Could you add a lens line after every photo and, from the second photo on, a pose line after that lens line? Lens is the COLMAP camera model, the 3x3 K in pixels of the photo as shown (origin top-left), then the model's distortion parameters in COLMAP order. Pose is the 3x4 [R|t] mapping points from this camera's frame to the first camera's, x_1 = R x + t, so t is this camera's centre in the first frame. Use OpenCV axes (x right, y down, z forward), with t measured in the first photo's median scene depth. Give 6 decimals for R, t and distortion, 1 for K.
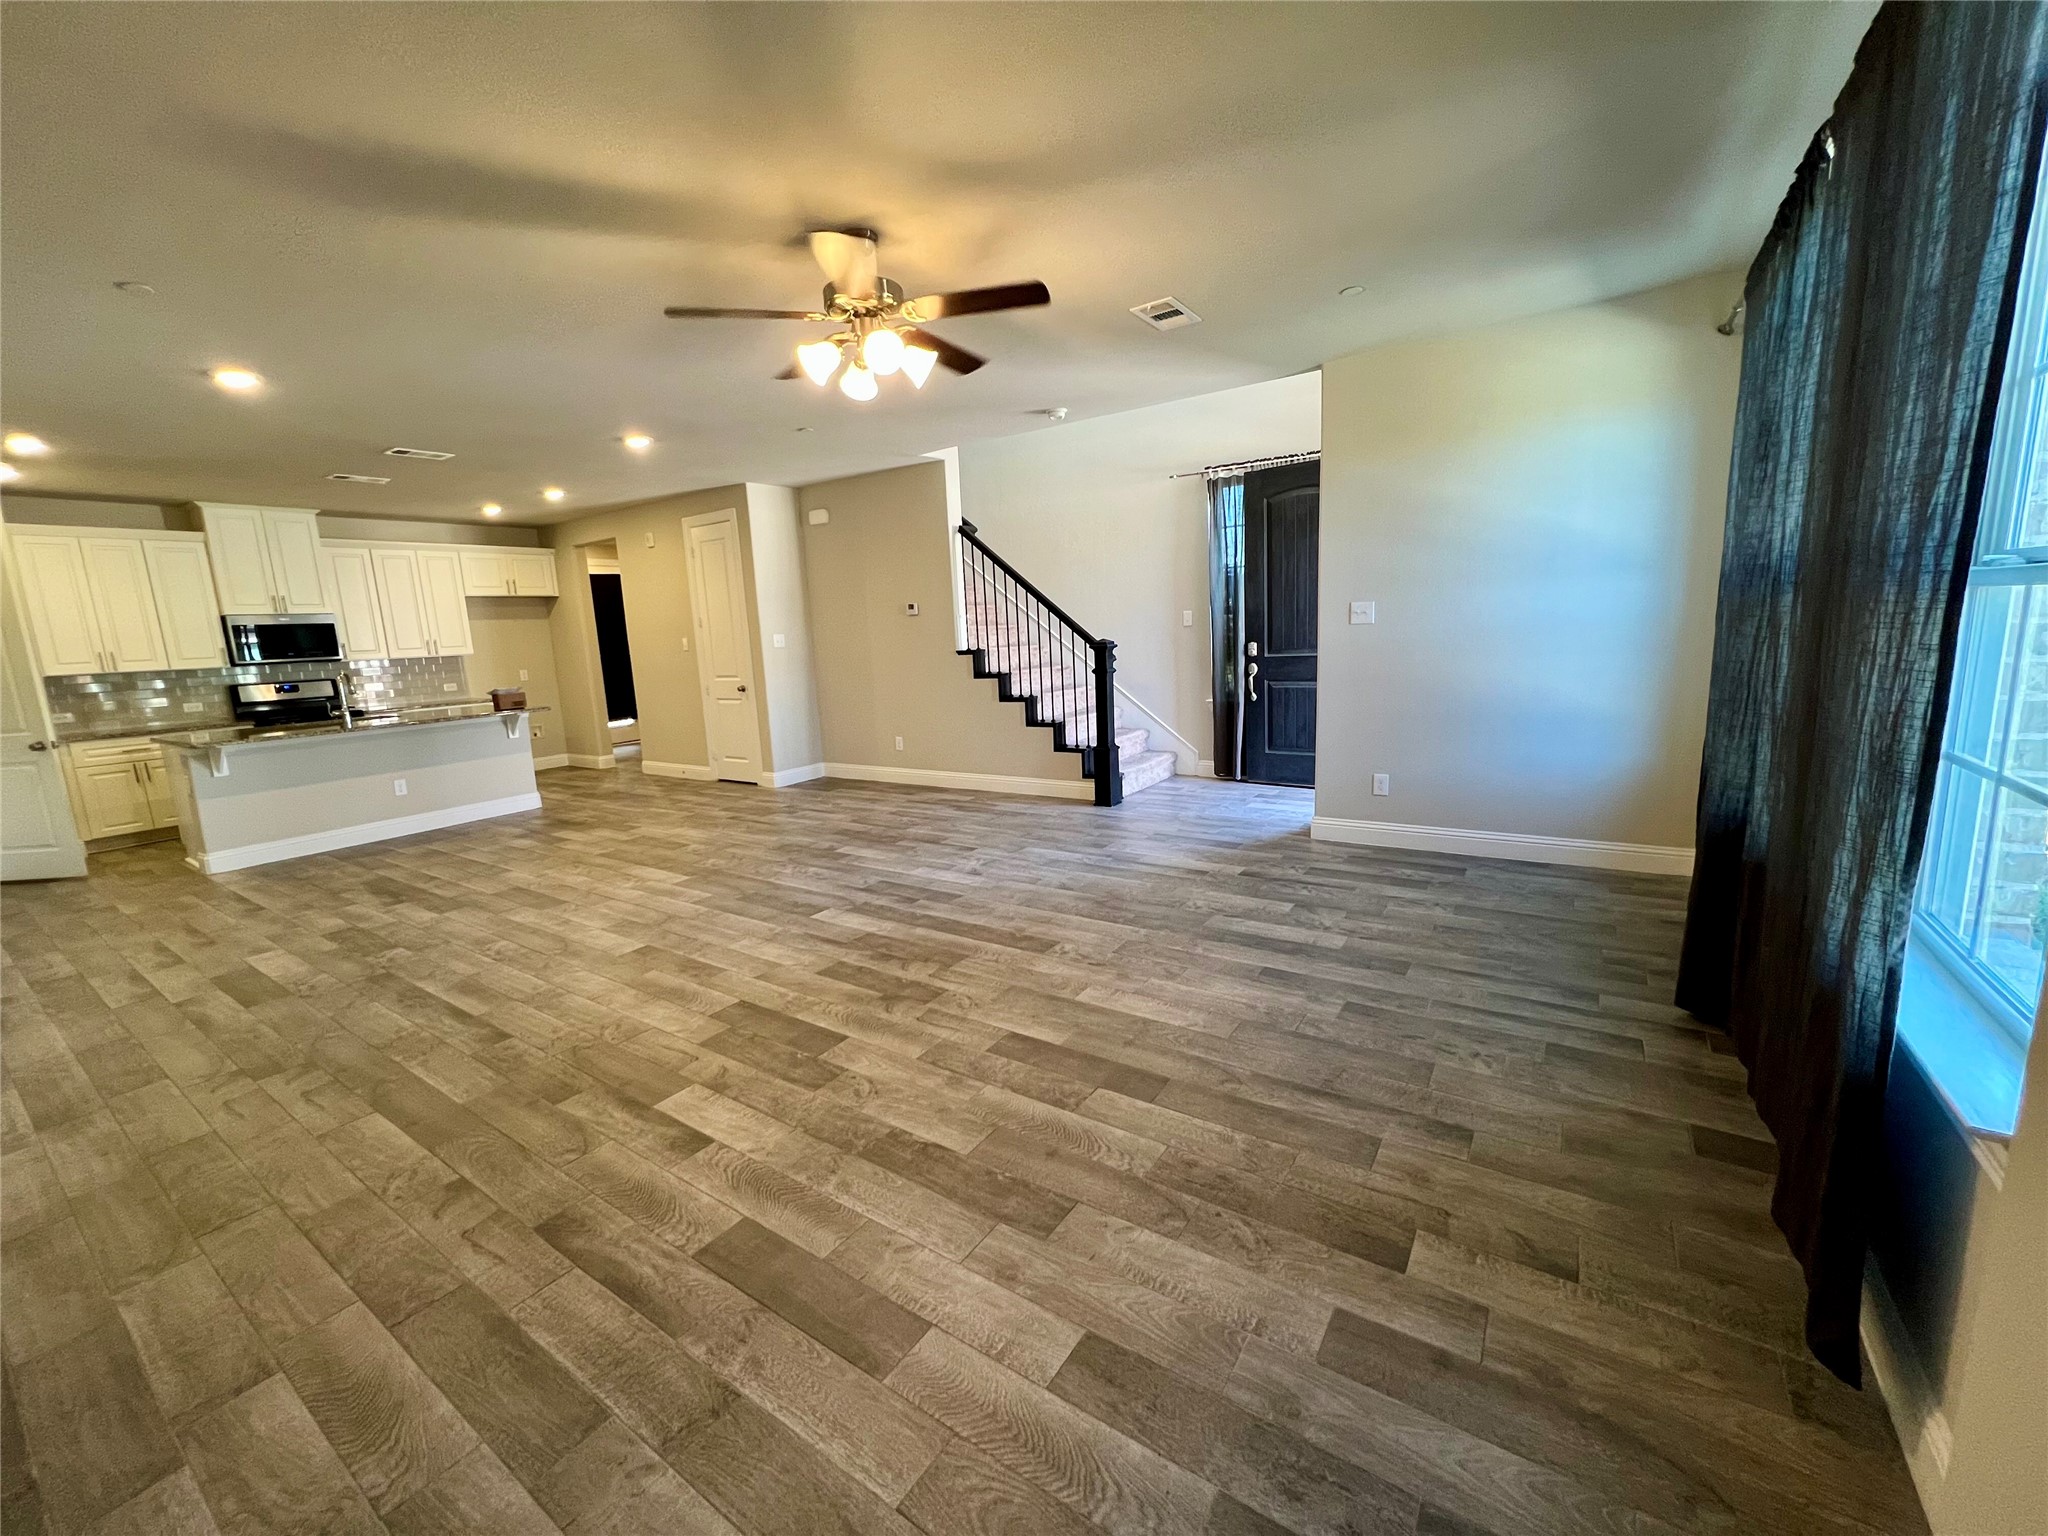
lens RADIAL K [[821.1, 0, 1018.6], [0, 821.1, 760.3], [0, 0, 1]] dist [-0.004147, -0.000211]
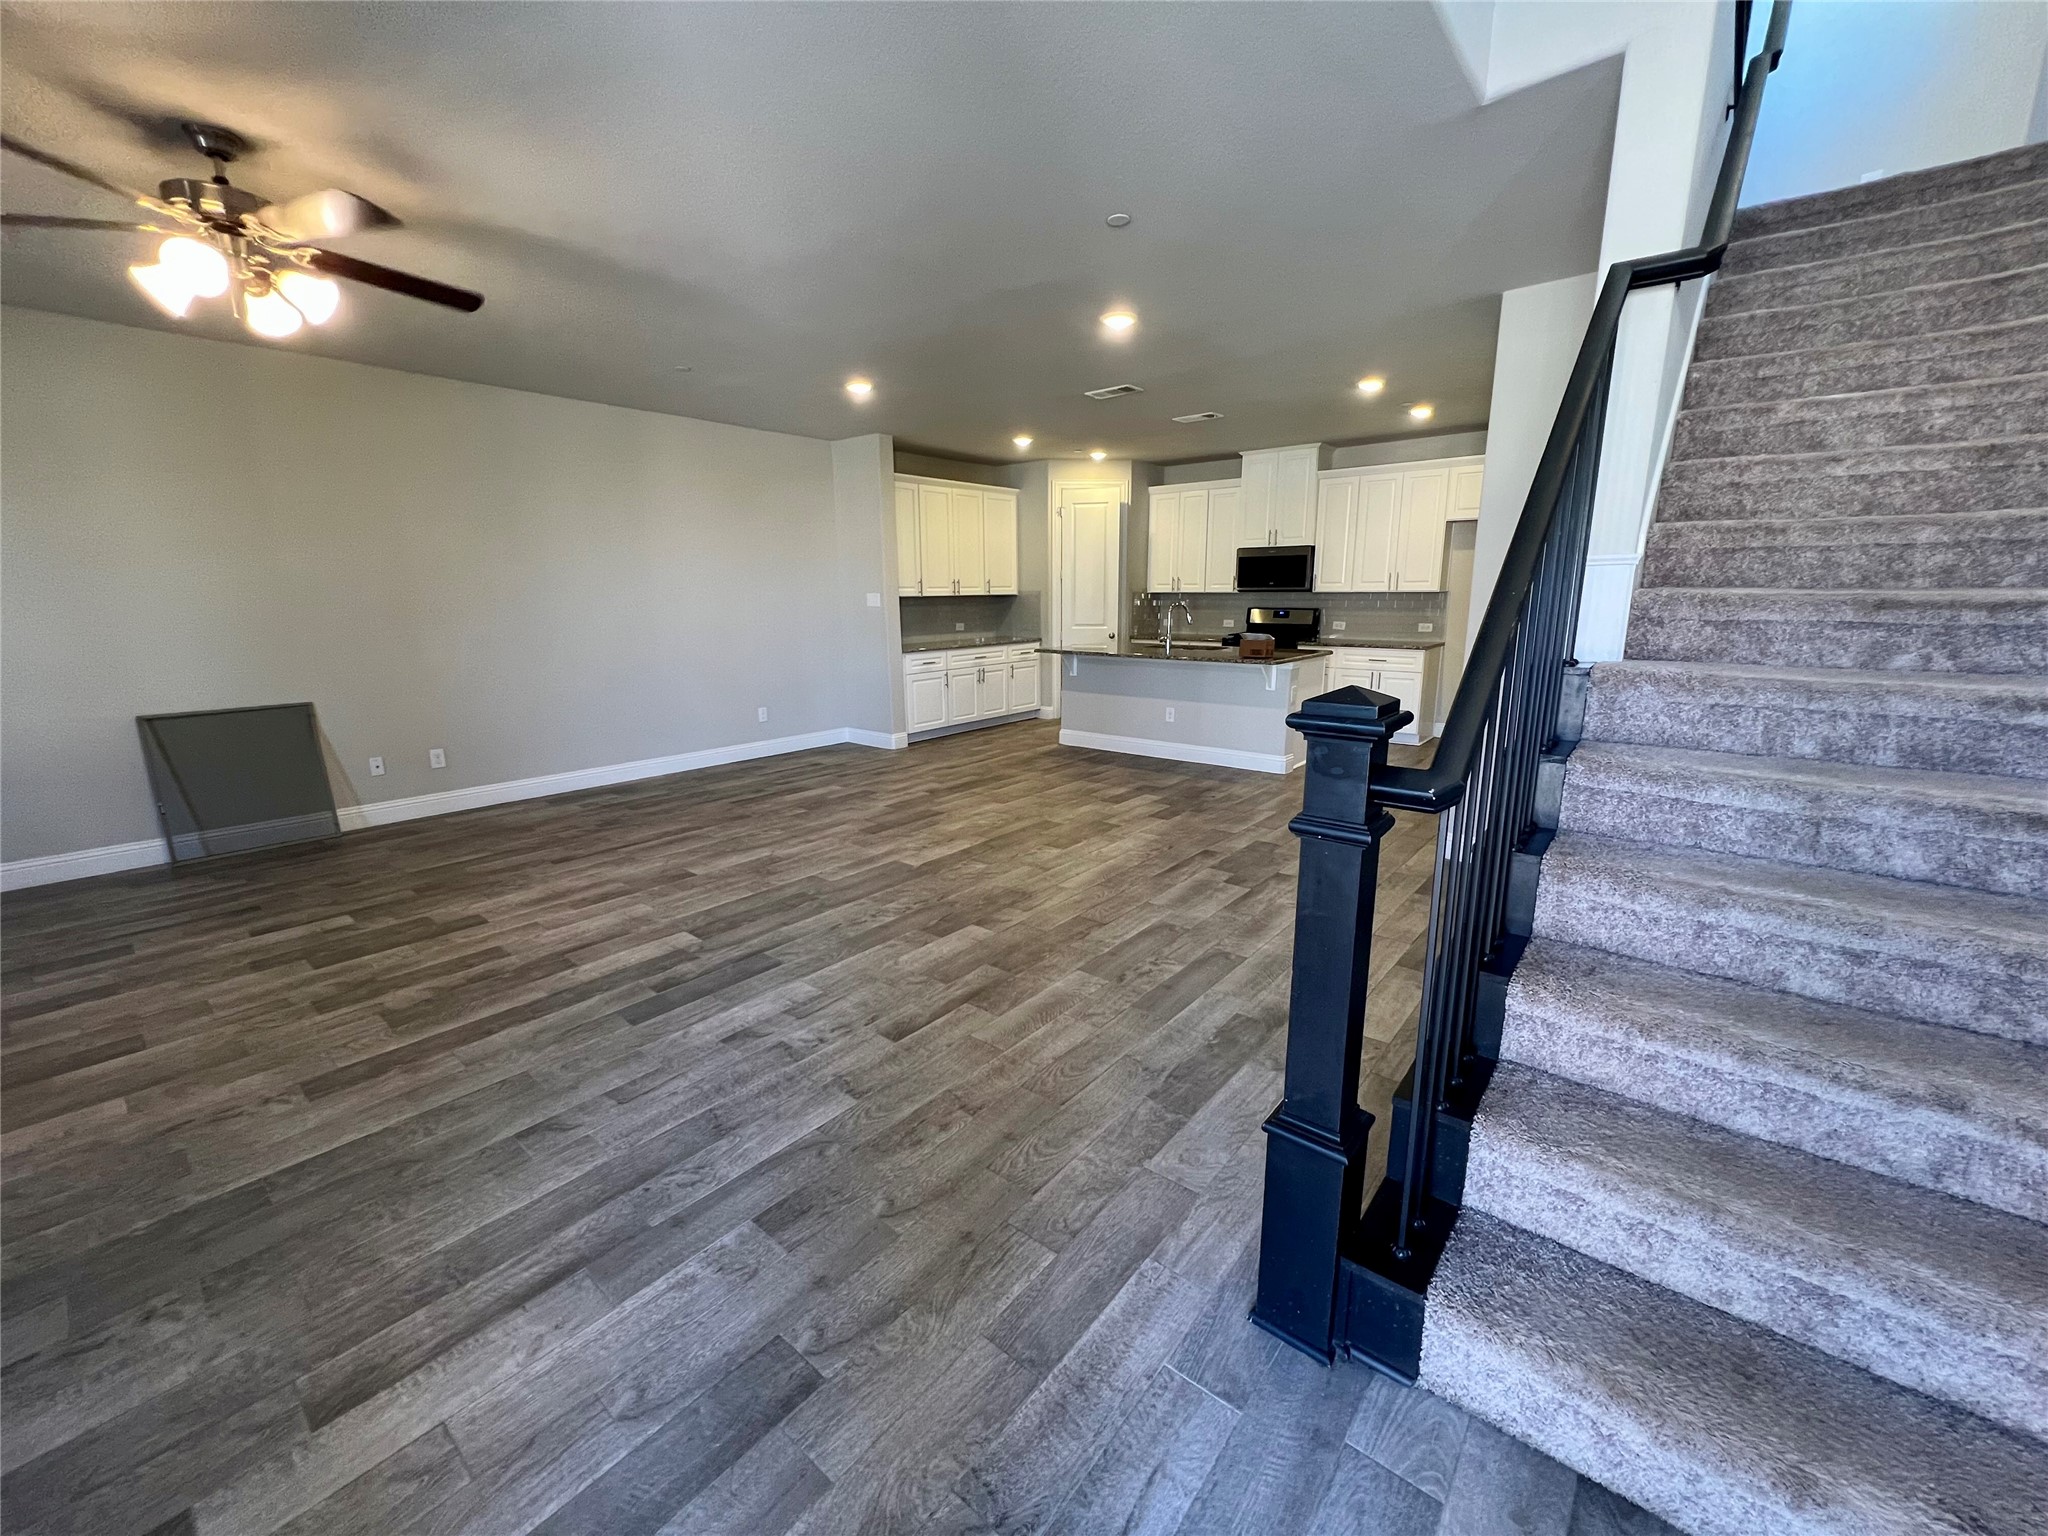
lens RADIAL K [[821.1, 0, 1023.3], [0, 821.1, 769.1], [0, 0, 1]] dist [-0.004147, -0.000211]
pose [[-0.088688, 0.260307, -0.961444, 0.415579], [-0.153169, 0.950203, 0.271392, -0.215660], [0.984212, 0.171333, -0.044401, 1.162814]]
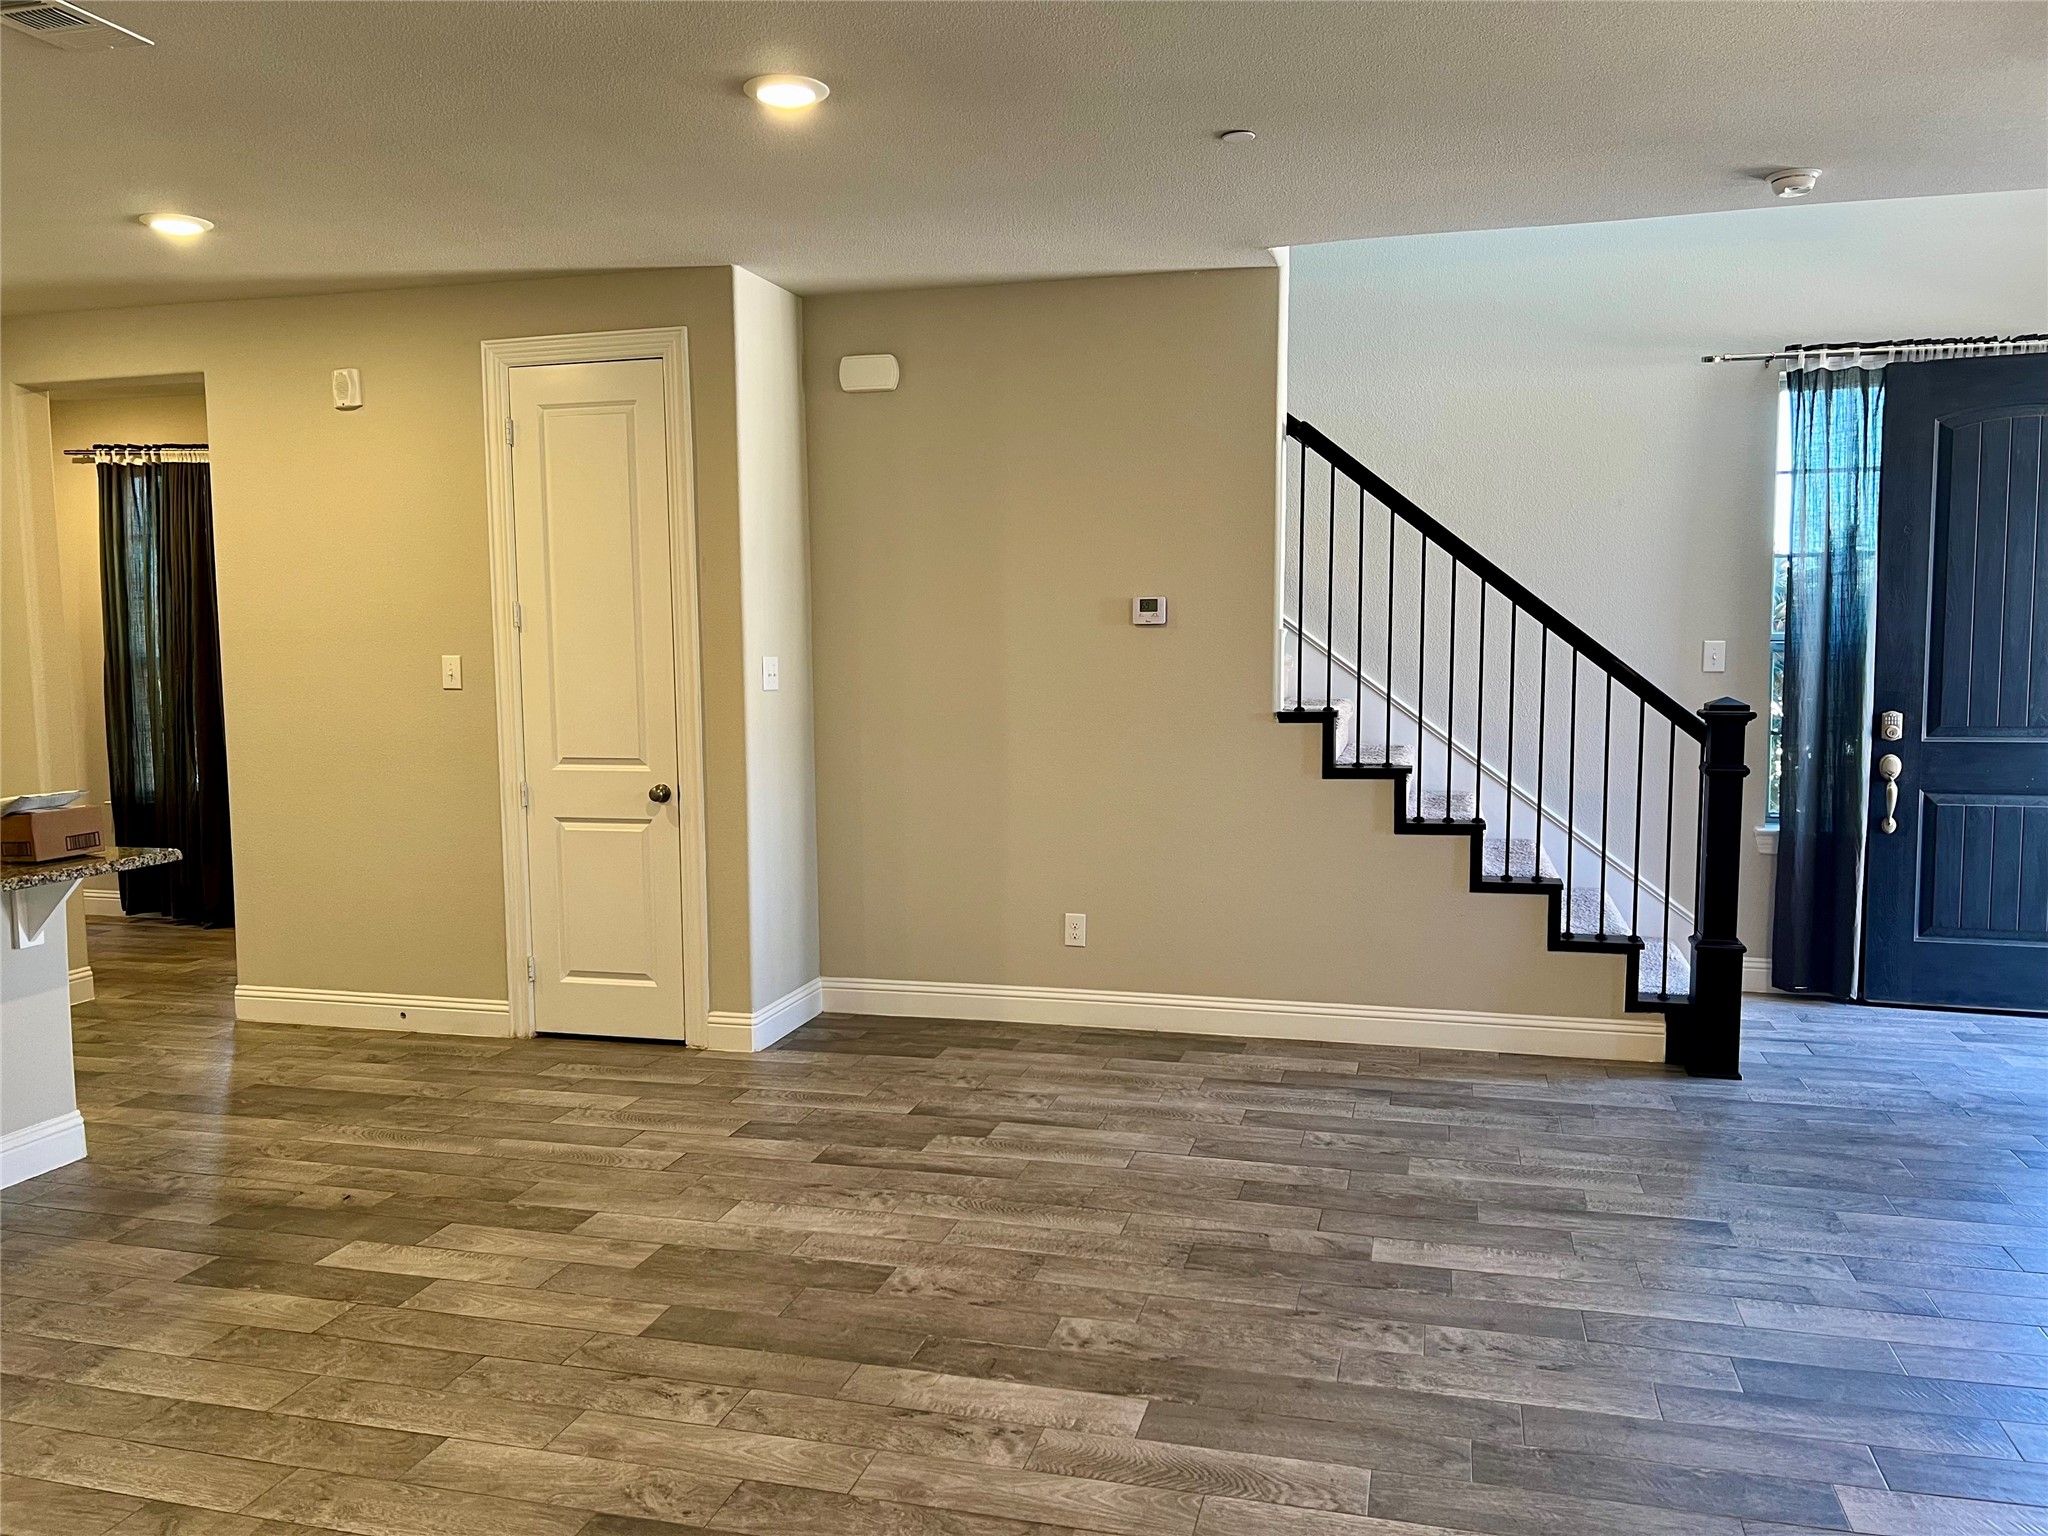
lens RADIAL K [[1536.1, 0, 1028.4], [0, 1536.1, 779.9], [0, 0, 1]] dist [0.031595, -0.023255]
pose [[0.942355, 0.010634, 0.334447, -0.665550], [0.016634, 0.996770, -0.078563, -0.055735], [-0.334202, 0.079597, 0.939134, 0.434898]]
